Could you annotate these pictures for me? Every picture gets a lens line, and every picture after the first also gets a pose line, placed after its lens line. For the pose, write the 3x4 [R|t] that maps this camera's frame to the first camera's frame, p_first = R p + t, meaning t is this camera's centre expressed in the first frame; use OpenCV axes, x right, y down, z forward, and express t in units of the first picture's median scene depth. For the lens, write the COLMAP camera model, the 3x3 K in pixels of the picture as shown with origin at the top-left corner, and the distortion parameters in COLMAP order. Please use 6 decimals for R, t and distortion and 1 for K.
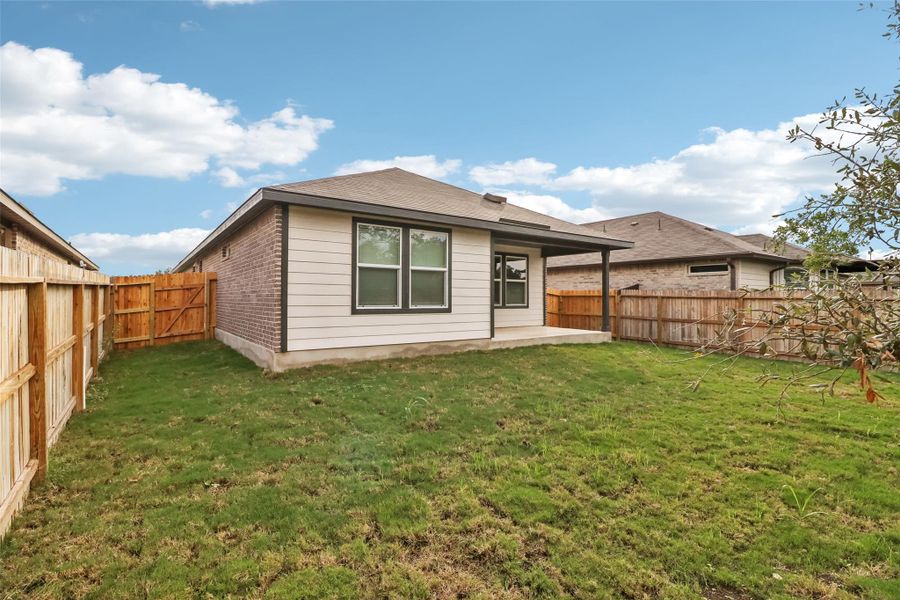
lens RADIAL K [[431.7, 0, 449.3], [0, 431.7, 294.8], [0, 0, 1]] dist [-0.001899, -0.000557]
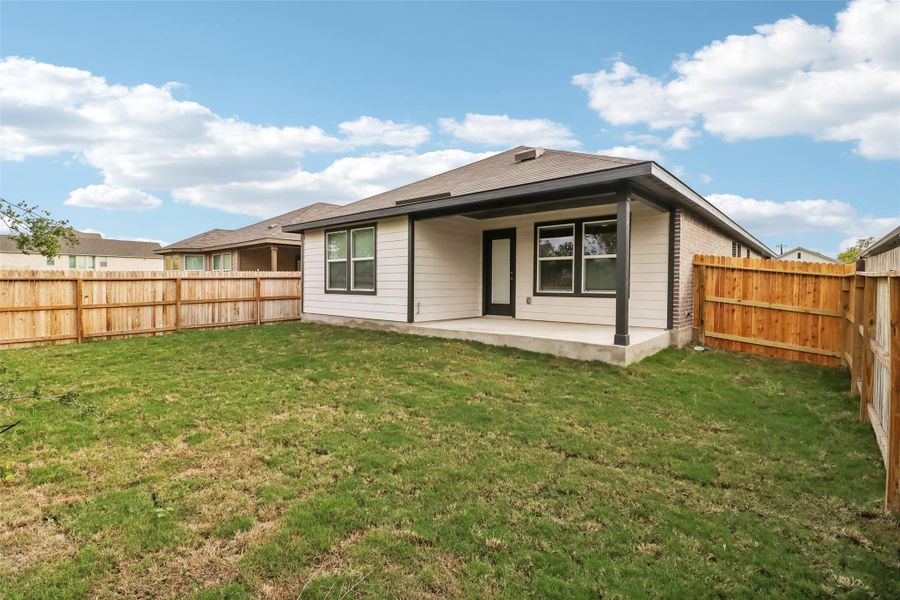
lens RADIAL K [[425.3, 0, 443.9], [0, 425.3, 297.4], [0, 0, 1]] dist [-0.012340, -0.000239]
pose [[0.210065, 0.032063, -0.977161, 1.071127], [0.011919, 0.999304, 0.035352, 0.008151], [0.977615, -0.019074, 0.209537, 0.872466]]
